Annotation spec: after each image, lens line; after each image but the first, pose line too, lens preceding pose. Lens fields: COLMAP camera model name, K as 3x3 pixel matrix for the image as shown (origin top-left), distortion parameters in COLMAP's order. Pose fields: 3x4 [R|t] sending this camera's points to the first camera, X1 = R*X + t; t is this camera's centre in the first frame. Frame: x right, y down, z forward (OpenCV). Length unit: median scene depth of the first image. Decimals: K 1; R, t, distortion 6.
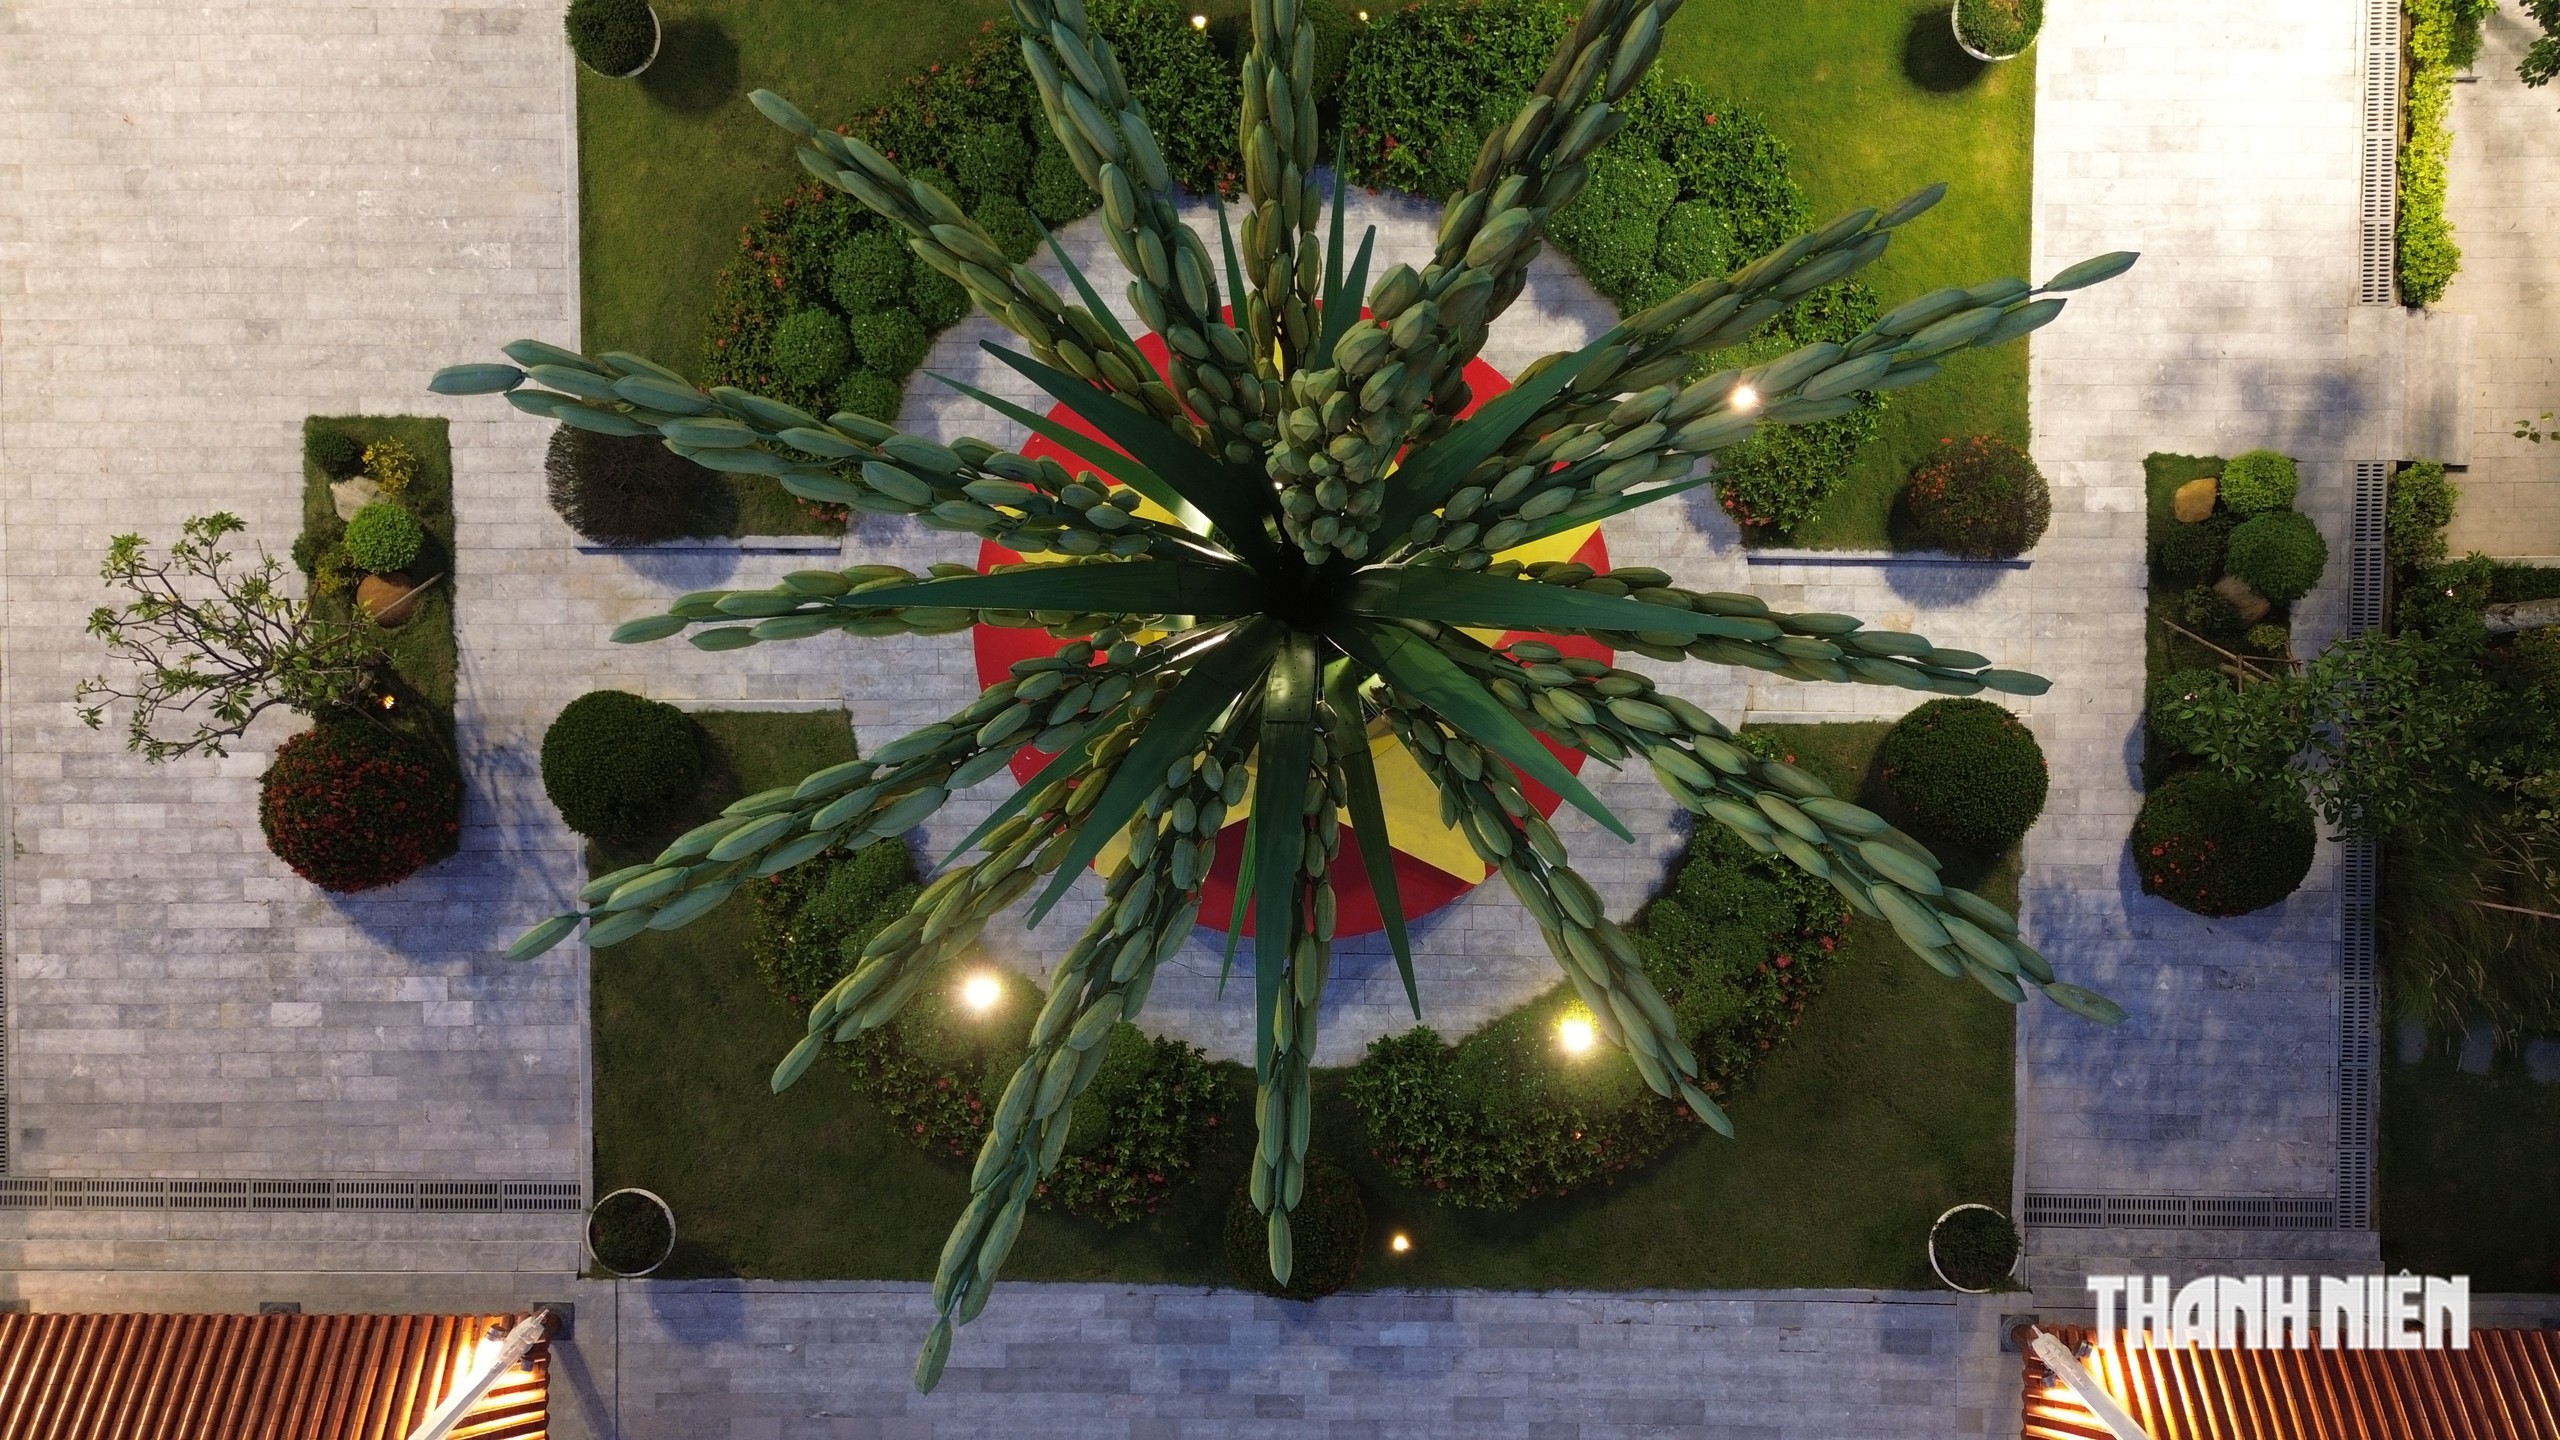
lens RADIAL K [[1772.2, 0, 1280.0], [0, 1772.2, 720.0], [0, 0, 1]] dist [0.024893, -0.001371]
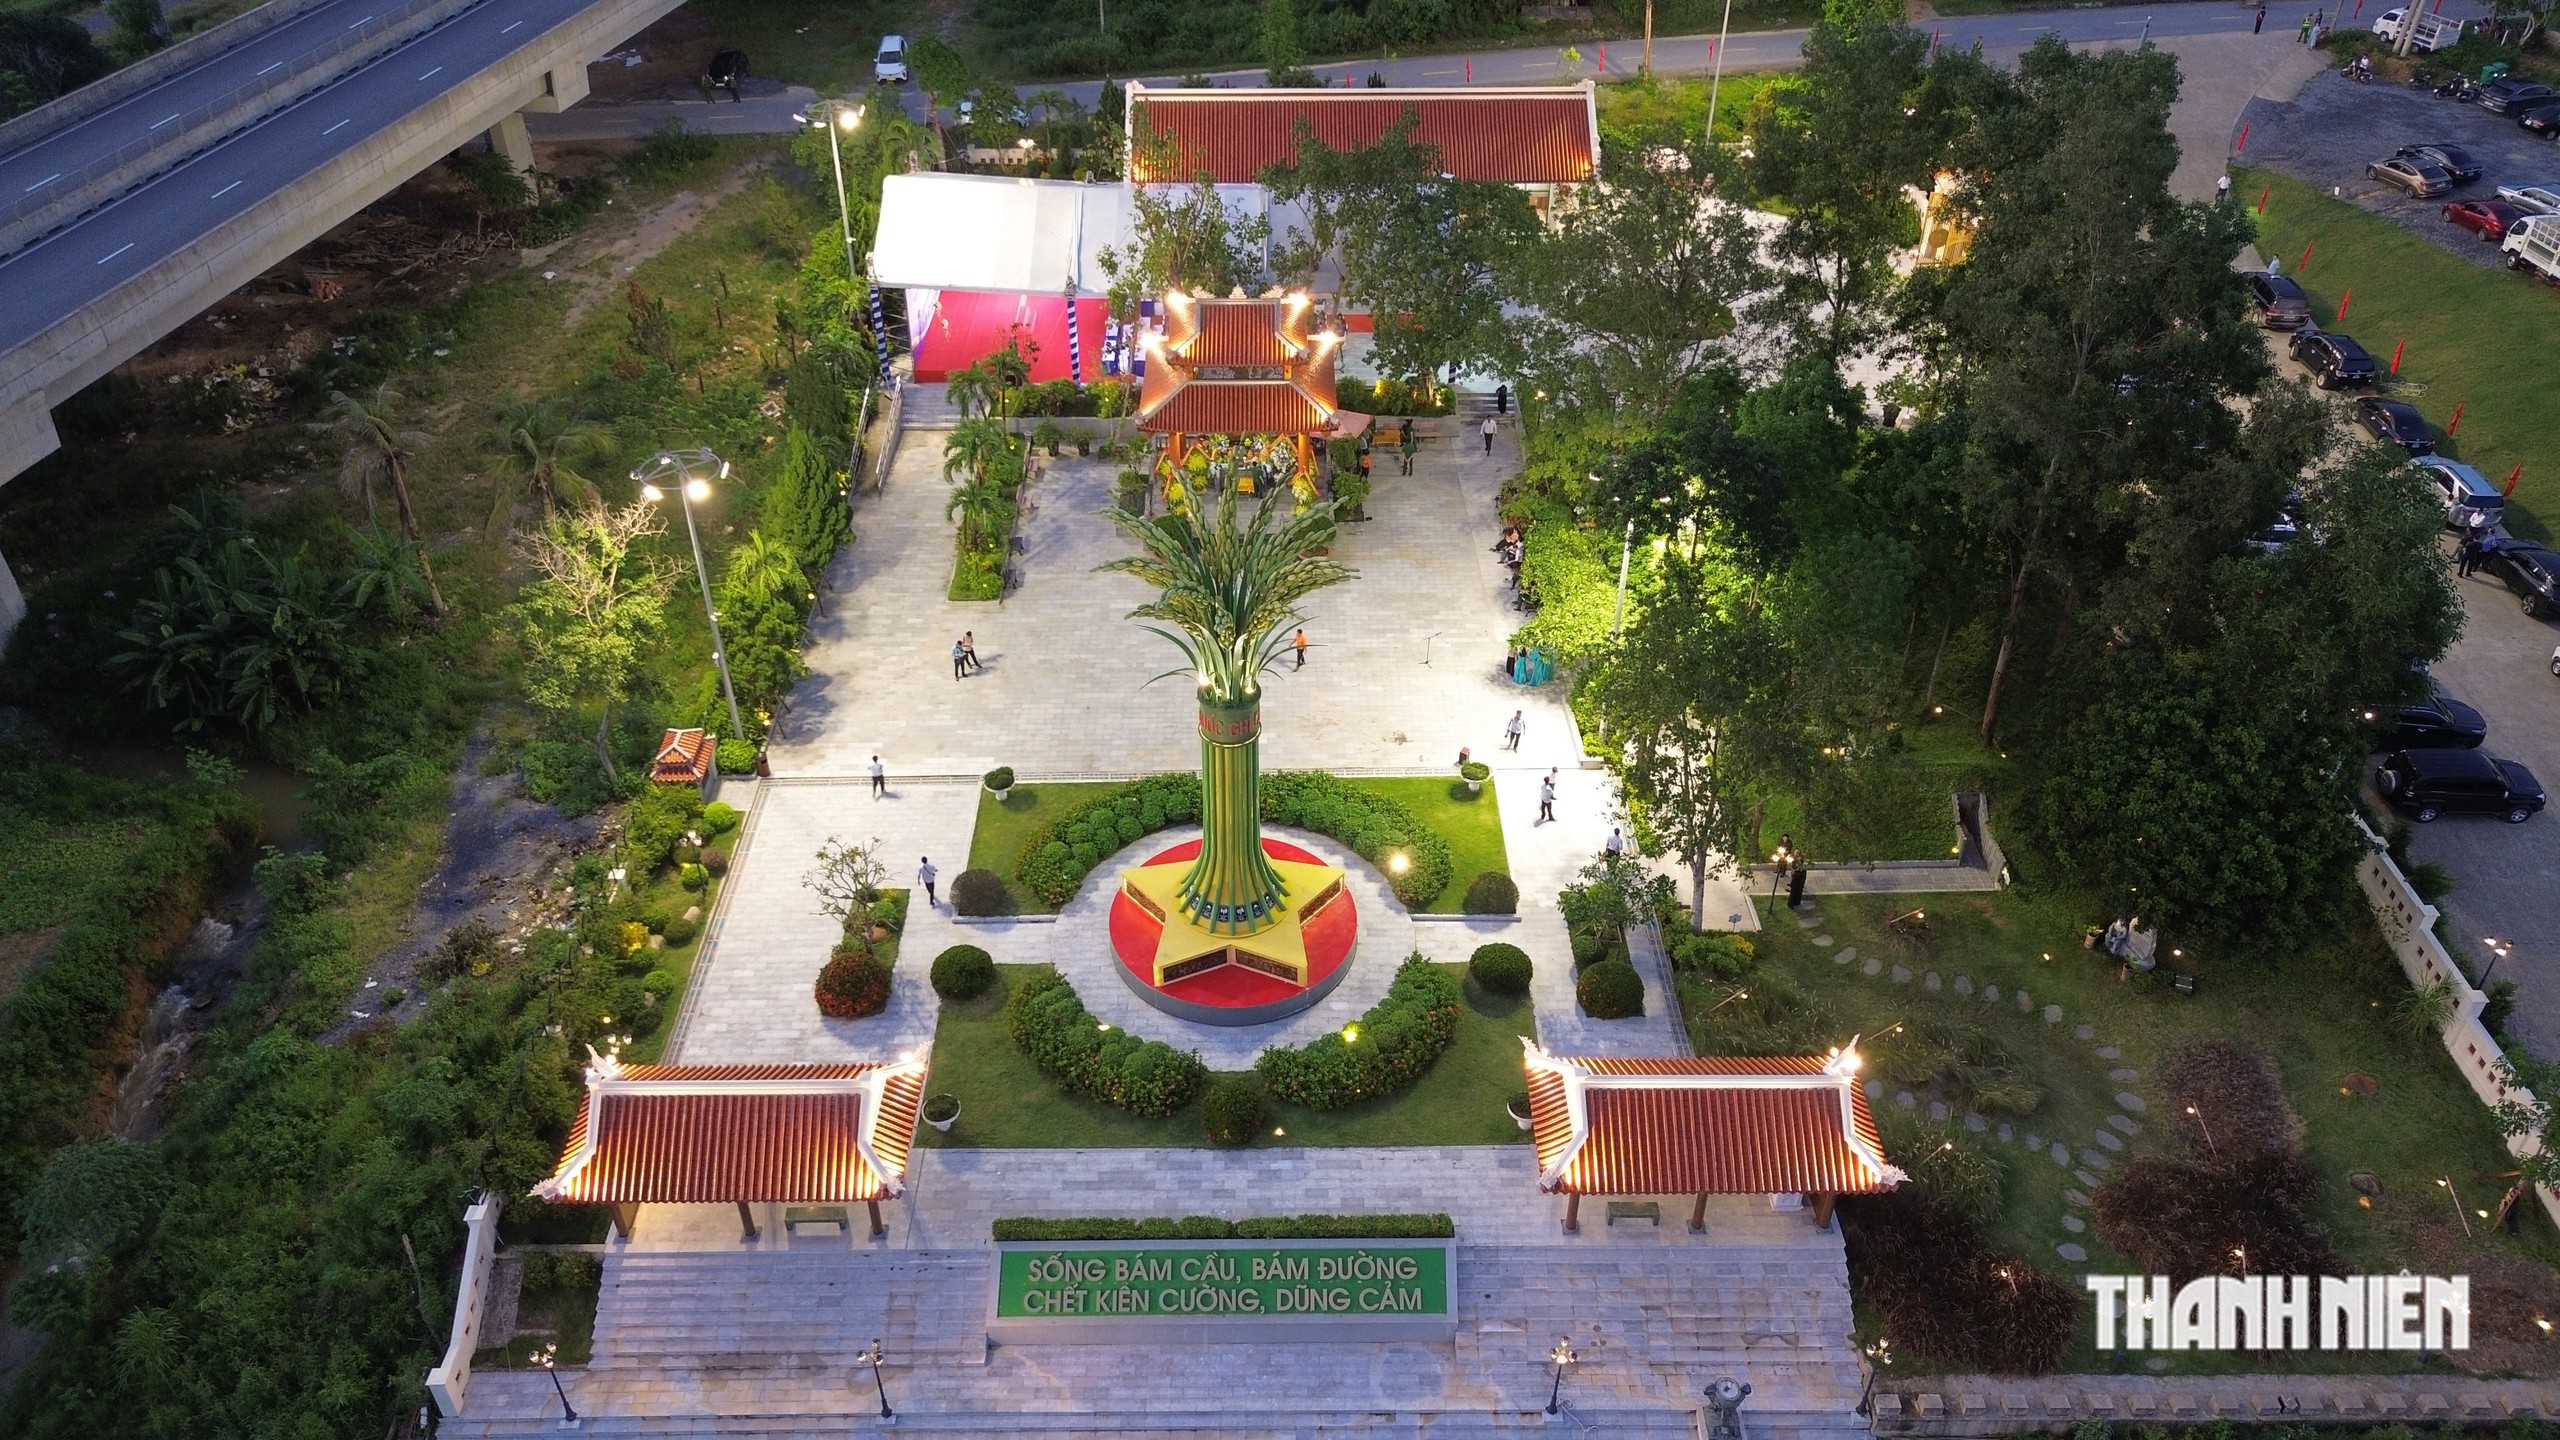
lens RADIAL K [[1772.2, 0, 1280.0], [0, 1772.2, 720.0], [0, 0, 1]] dist [0.024893, -0.001371]
pose [[0.999899, -0.004228, 0.013541, 0.040490], [0.013474, 0.581687, -0.813301, 1.800337], [-0.004438, 0.813402, 0.581685, -0.713387]]
